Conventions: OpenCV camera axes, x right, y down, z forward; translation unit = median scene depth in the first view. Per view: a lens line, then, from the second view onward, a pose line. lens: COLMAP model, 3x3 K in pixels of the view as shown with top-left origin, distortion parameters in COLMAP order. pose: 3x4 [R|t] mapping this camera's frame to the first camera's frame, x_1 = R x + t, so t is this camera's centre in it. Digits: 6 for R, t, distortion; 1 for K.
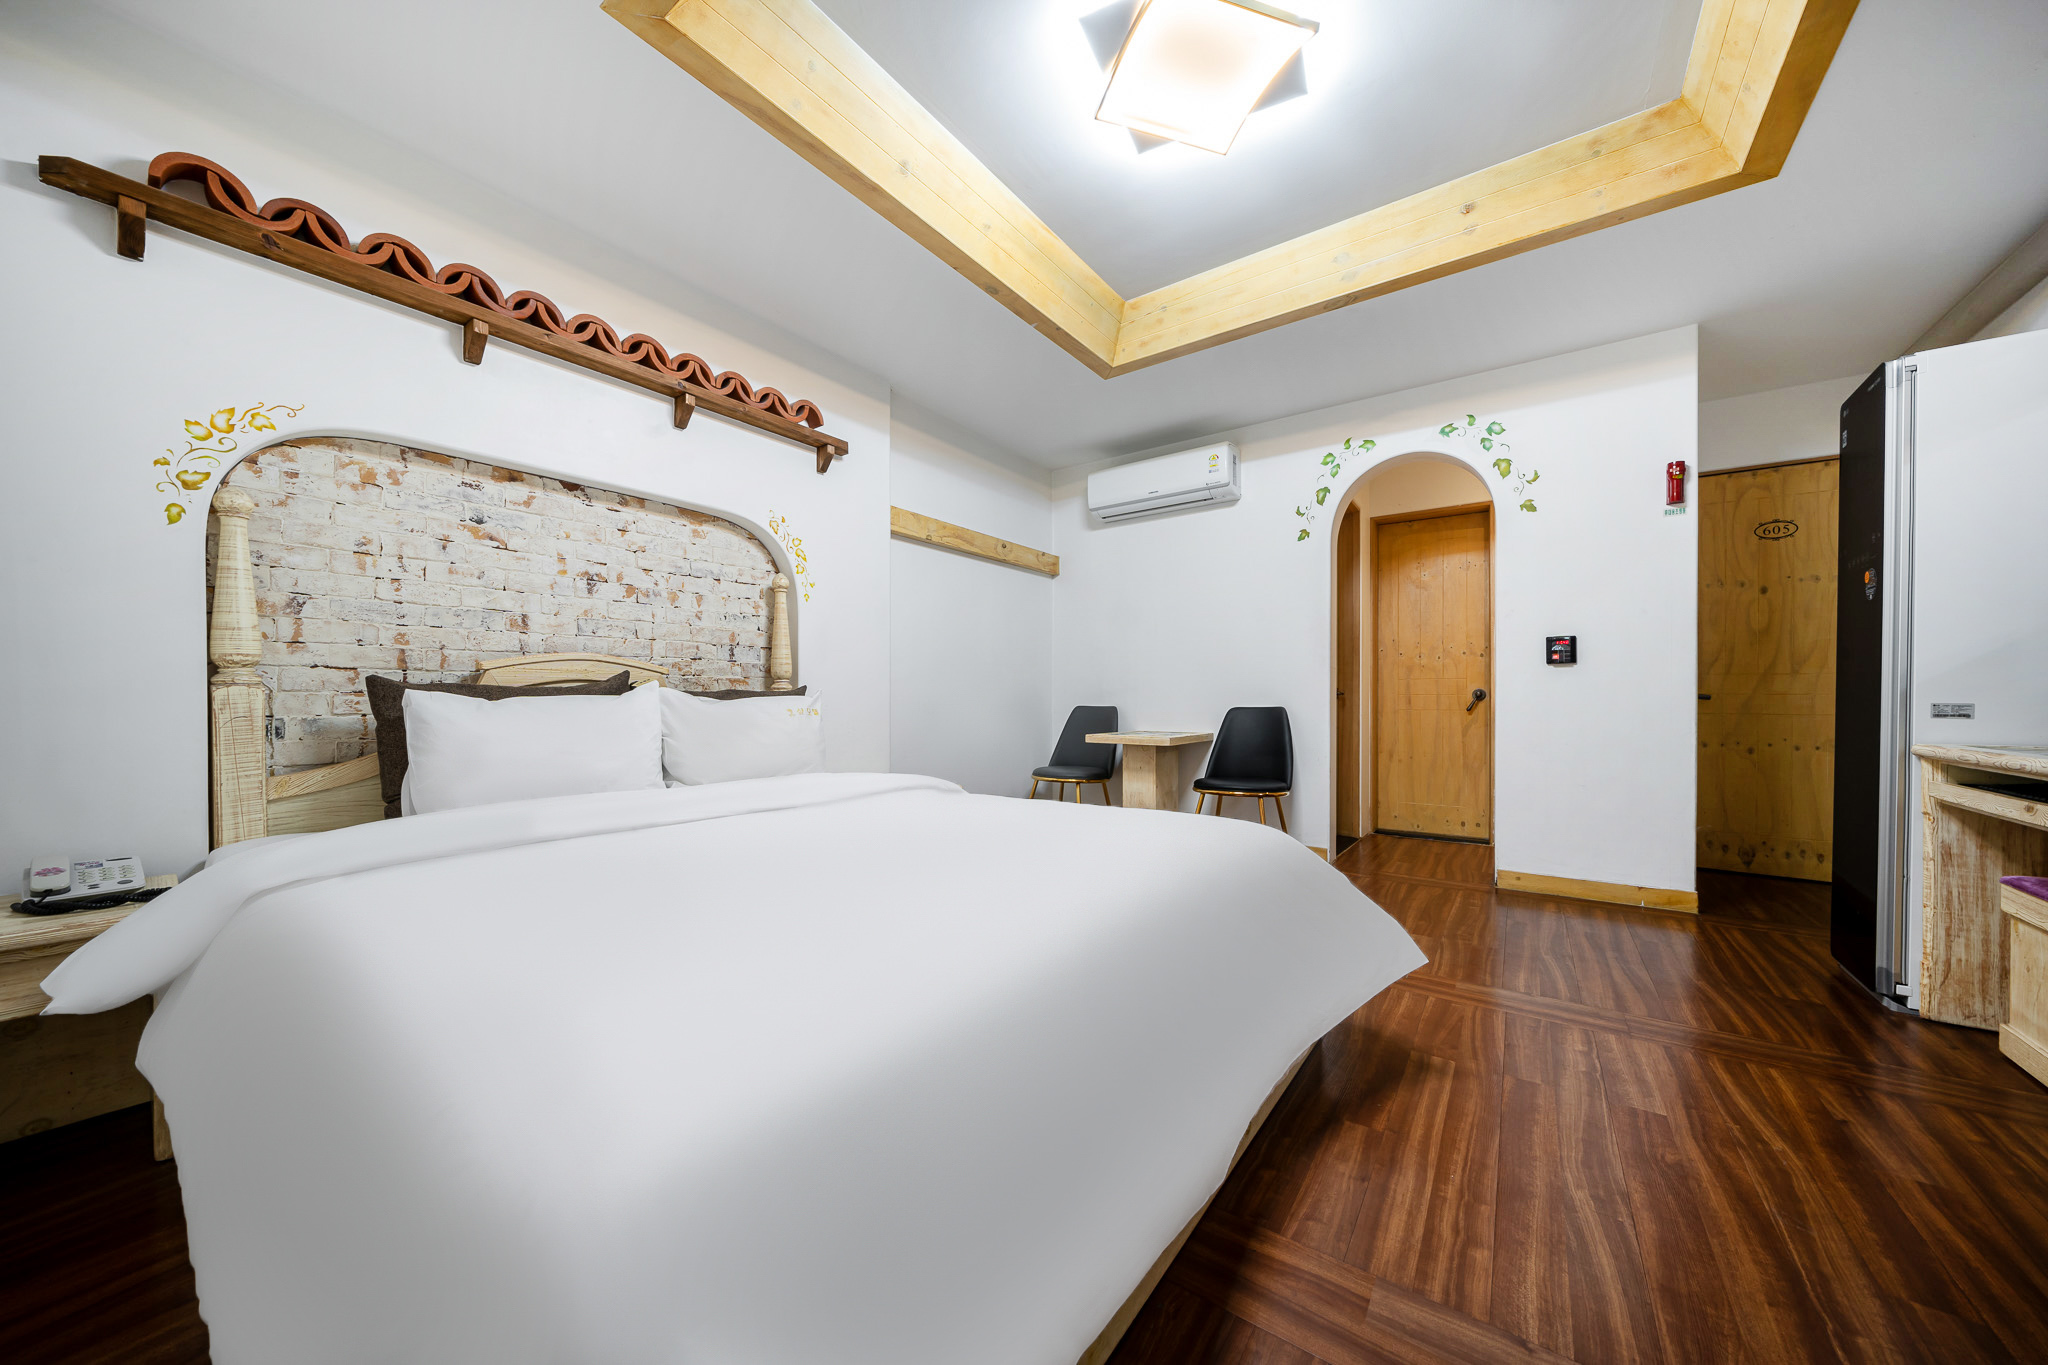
lens RADIAL K [[707.4, 0, 1022.8], [0, 707.4, 702.4], [0, 0, 1]] dist [-0.006521, 0.000045]
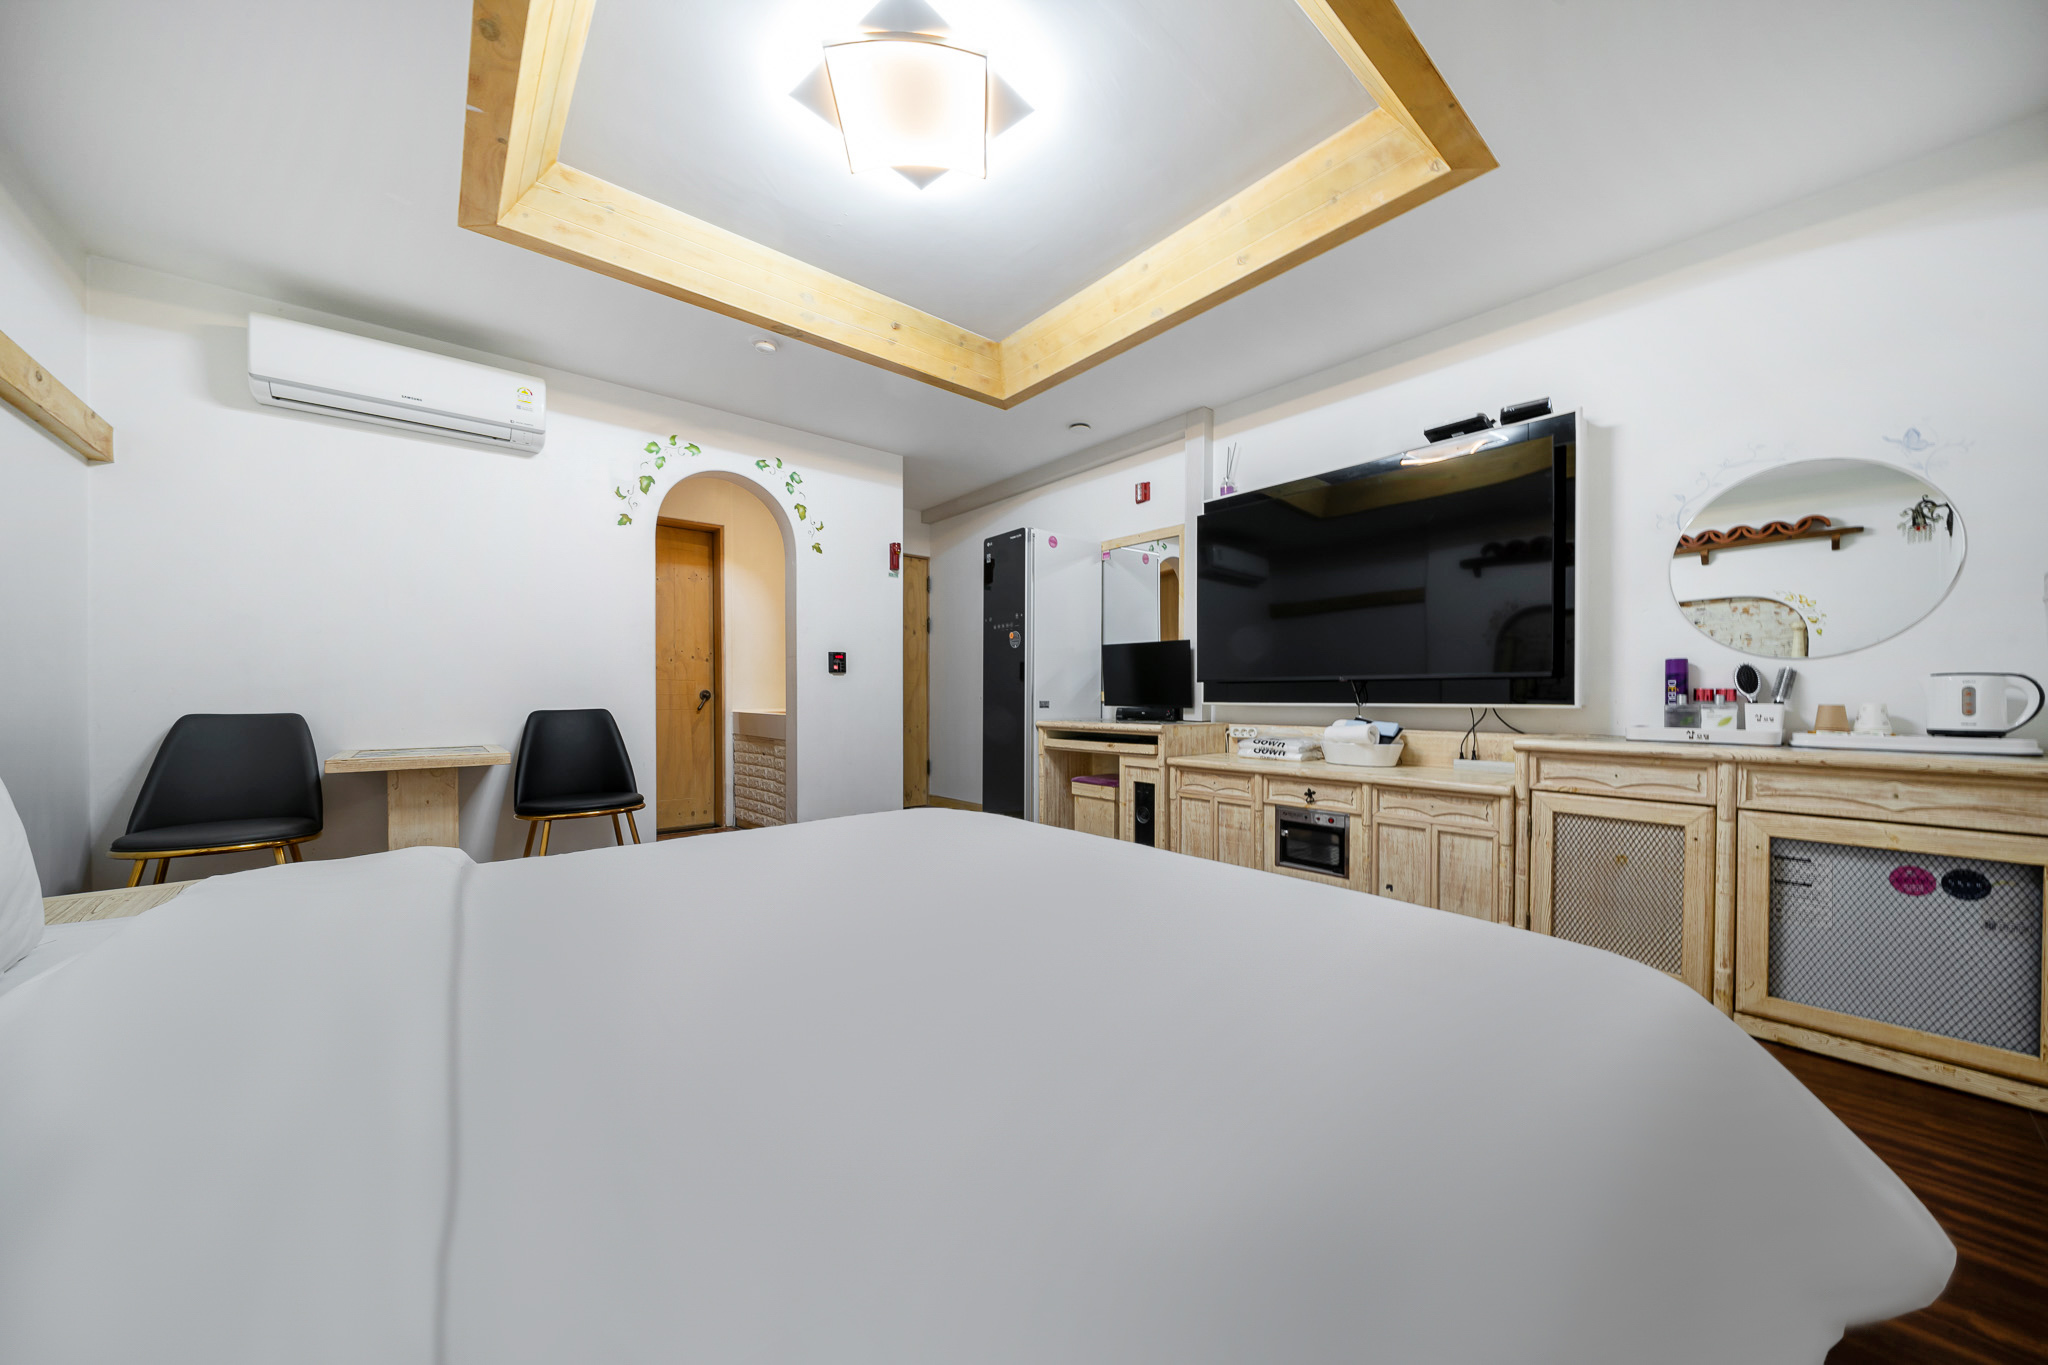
lens RADIAL K [[700.9, 0, 1031.1], [0, 700.9, 702.8], [0, 0, 1]] dist [-0.001768, -0.000122]
pose [[0.227776, -0.007820, 0.973682, -0.491095], [0.006954, 0.999955, 0.006405, -0.004459], [-0.973689, 0.005312, 0.227820, 0.383064]]
